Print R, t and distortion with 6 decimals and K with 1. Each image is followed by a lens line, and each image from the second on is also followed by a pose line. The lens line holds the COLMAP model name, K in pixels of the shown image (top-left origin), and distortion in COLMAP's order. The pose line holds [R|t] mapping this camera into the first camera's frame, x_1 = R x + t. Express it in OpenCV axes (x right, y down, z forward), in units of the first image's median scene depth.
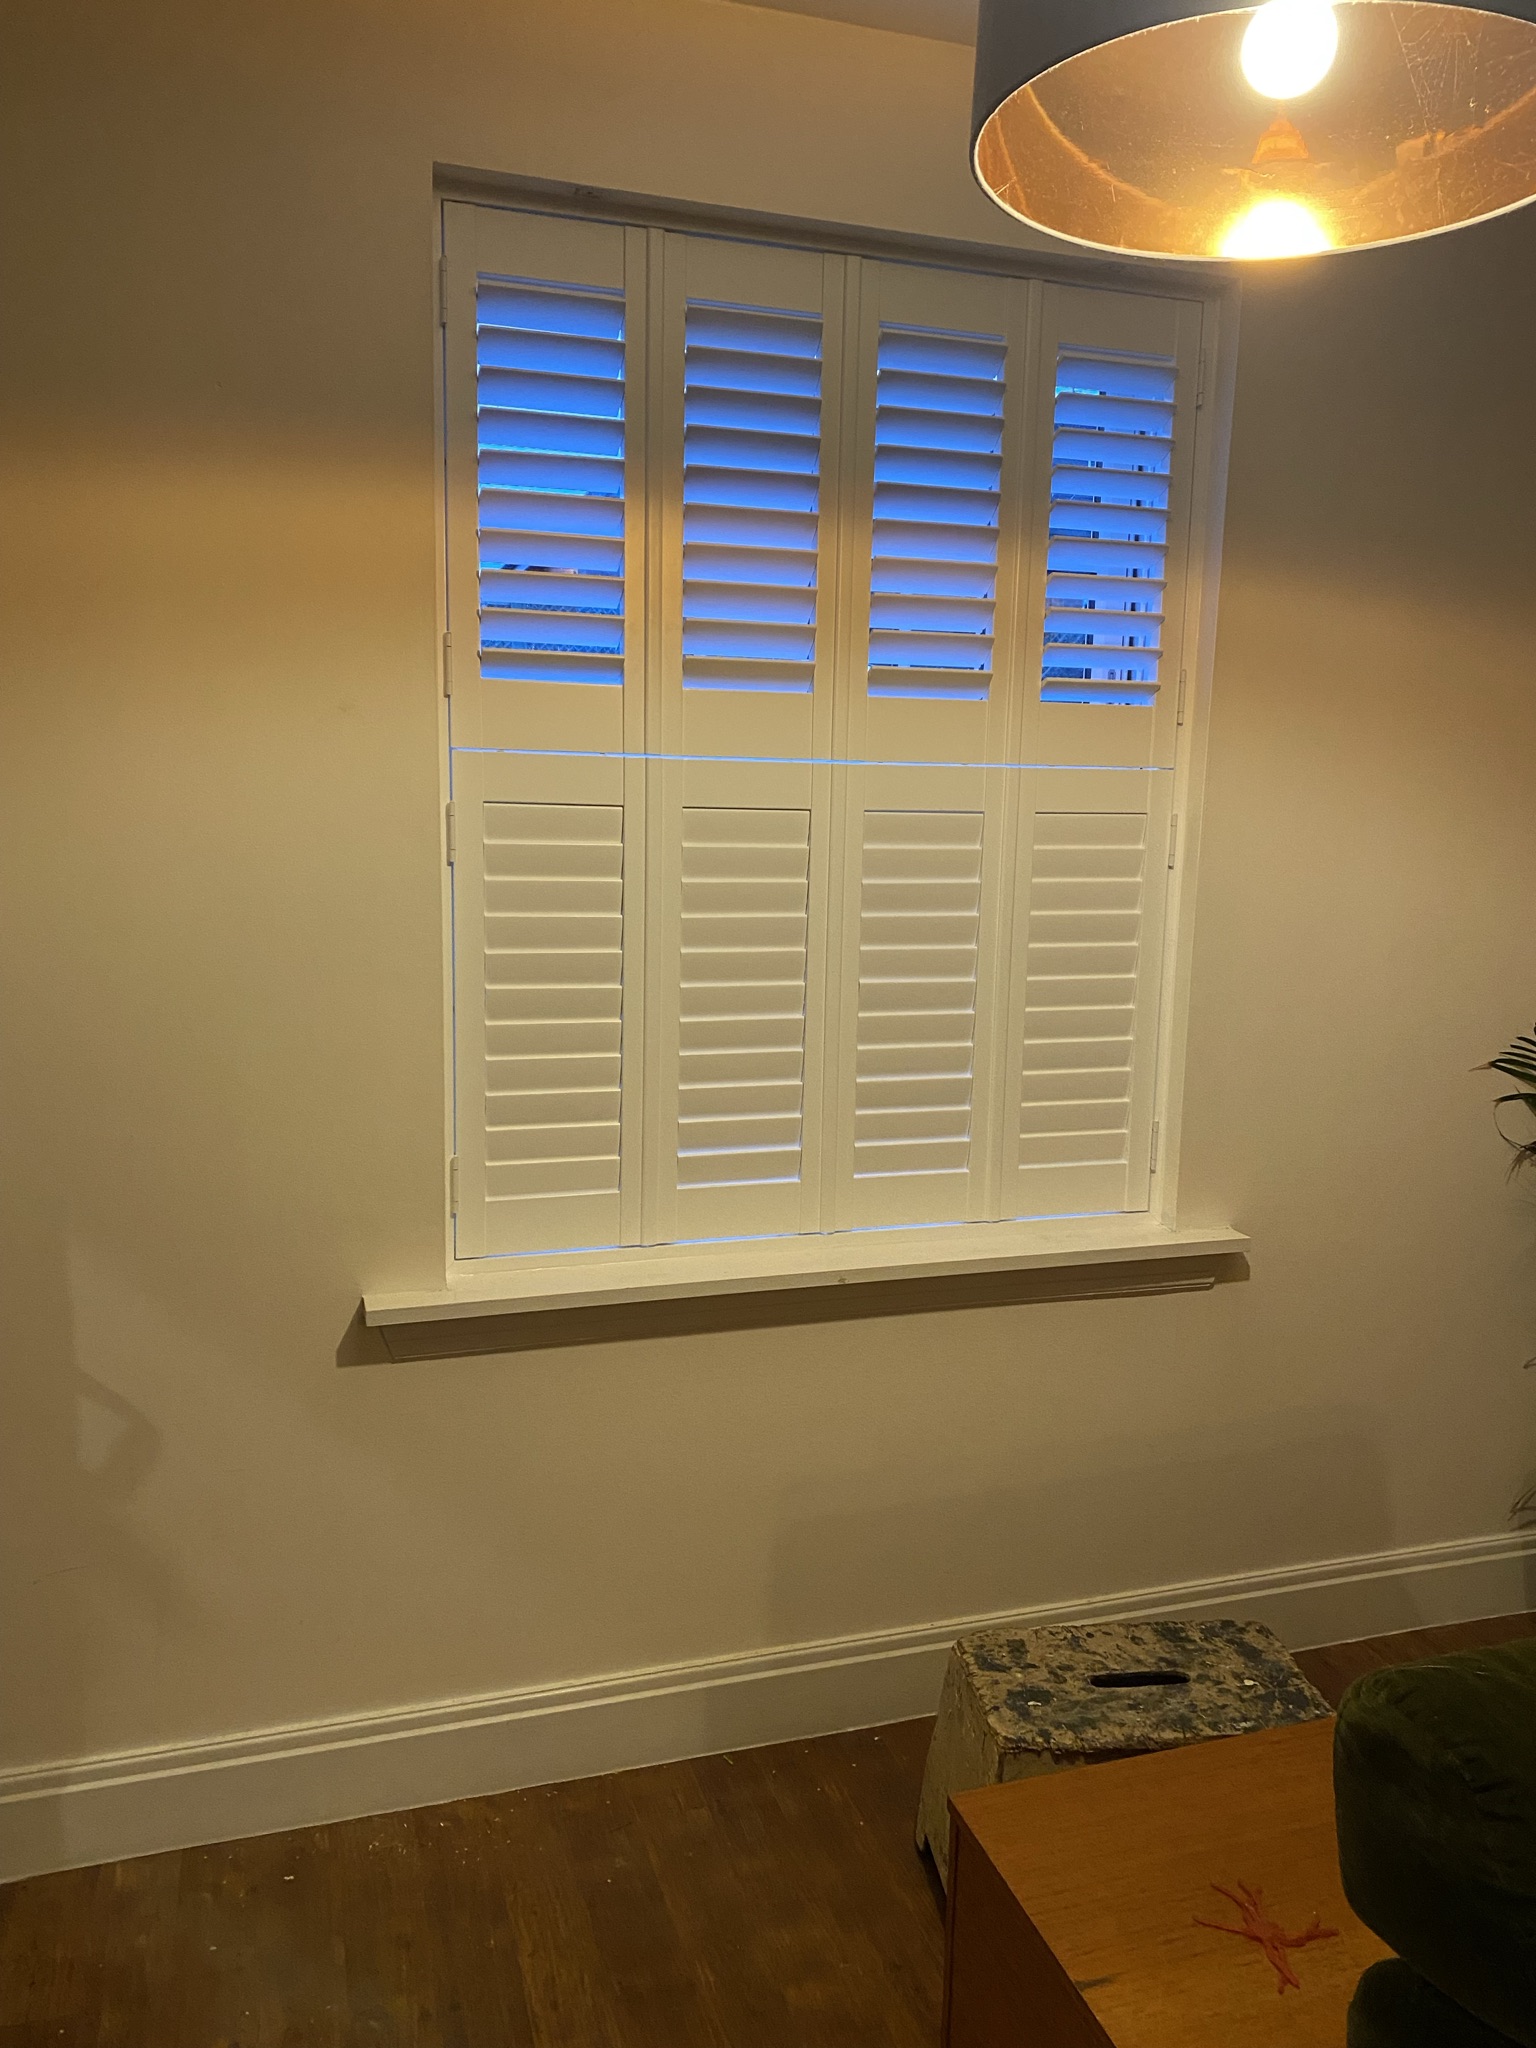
lens RADIAL K [[1577.7, 0, 768.0], [0, 1577.7, 1024.0], [0, 0, 1]] dist [0.064525, 0.003564]
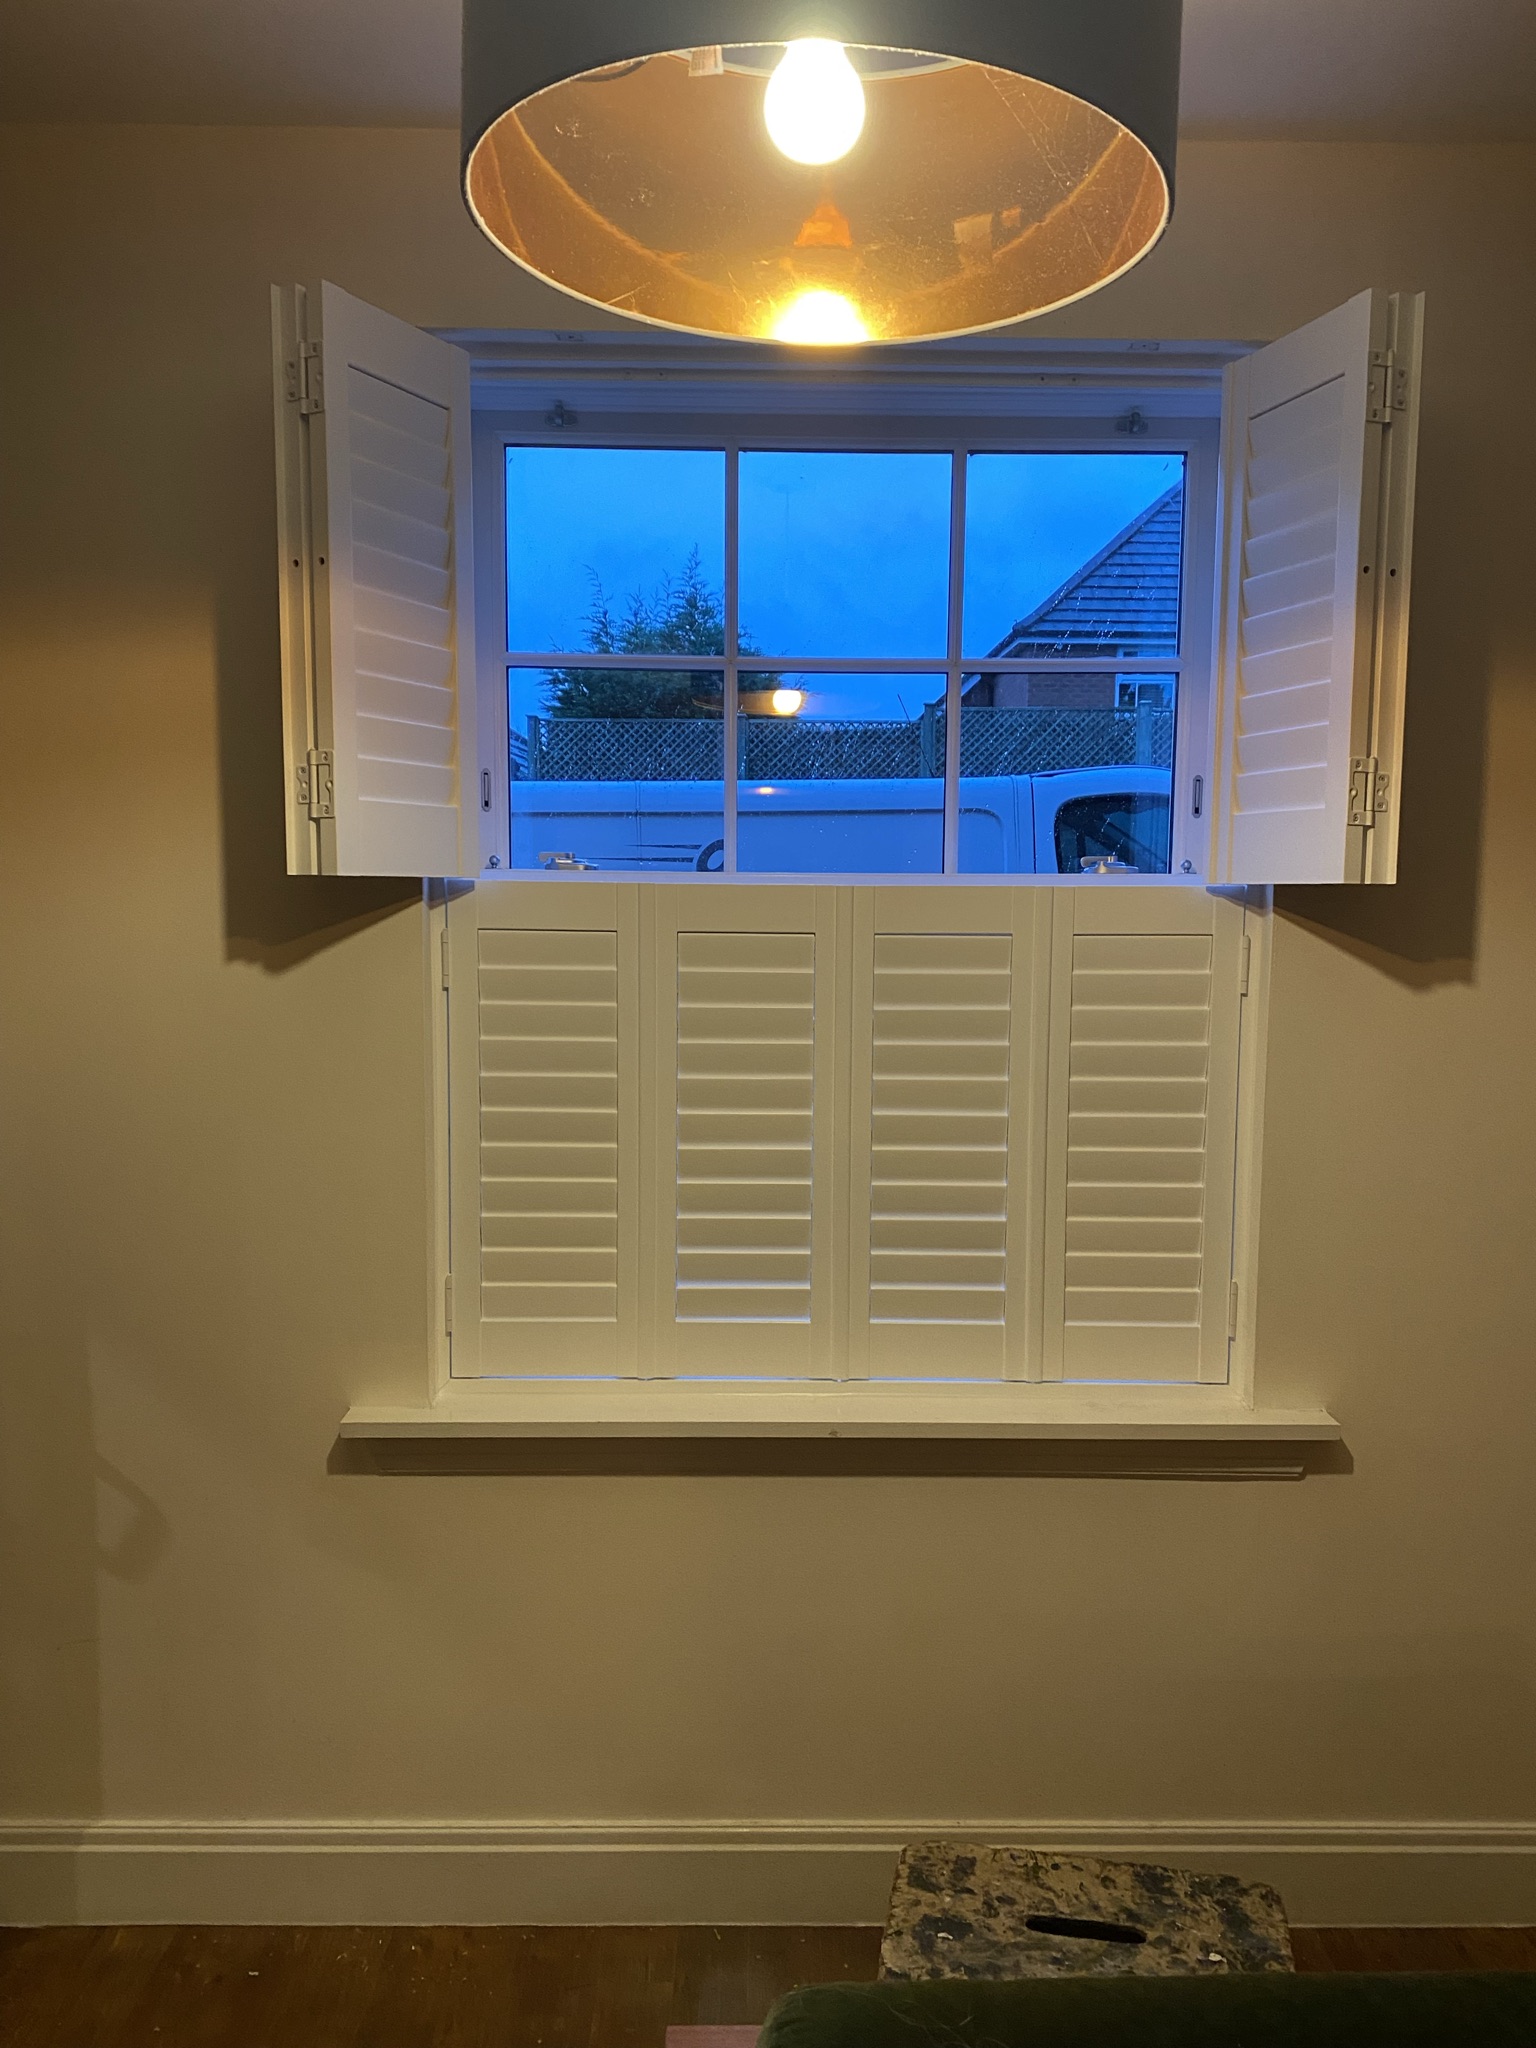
lens RADIAL K [[1582.6, 0, 768.8], [0, 1582.6, 1050.9], [0, 0, 1]] dist [0.026004, 0.049352]
pose [[0.954738, 0.019251, -0.296823, 0.301453], [-0.033555, 0.998504, -0.043172, -0.023110], [0.295548, 0.051178, 0.953956, 0.086421]]
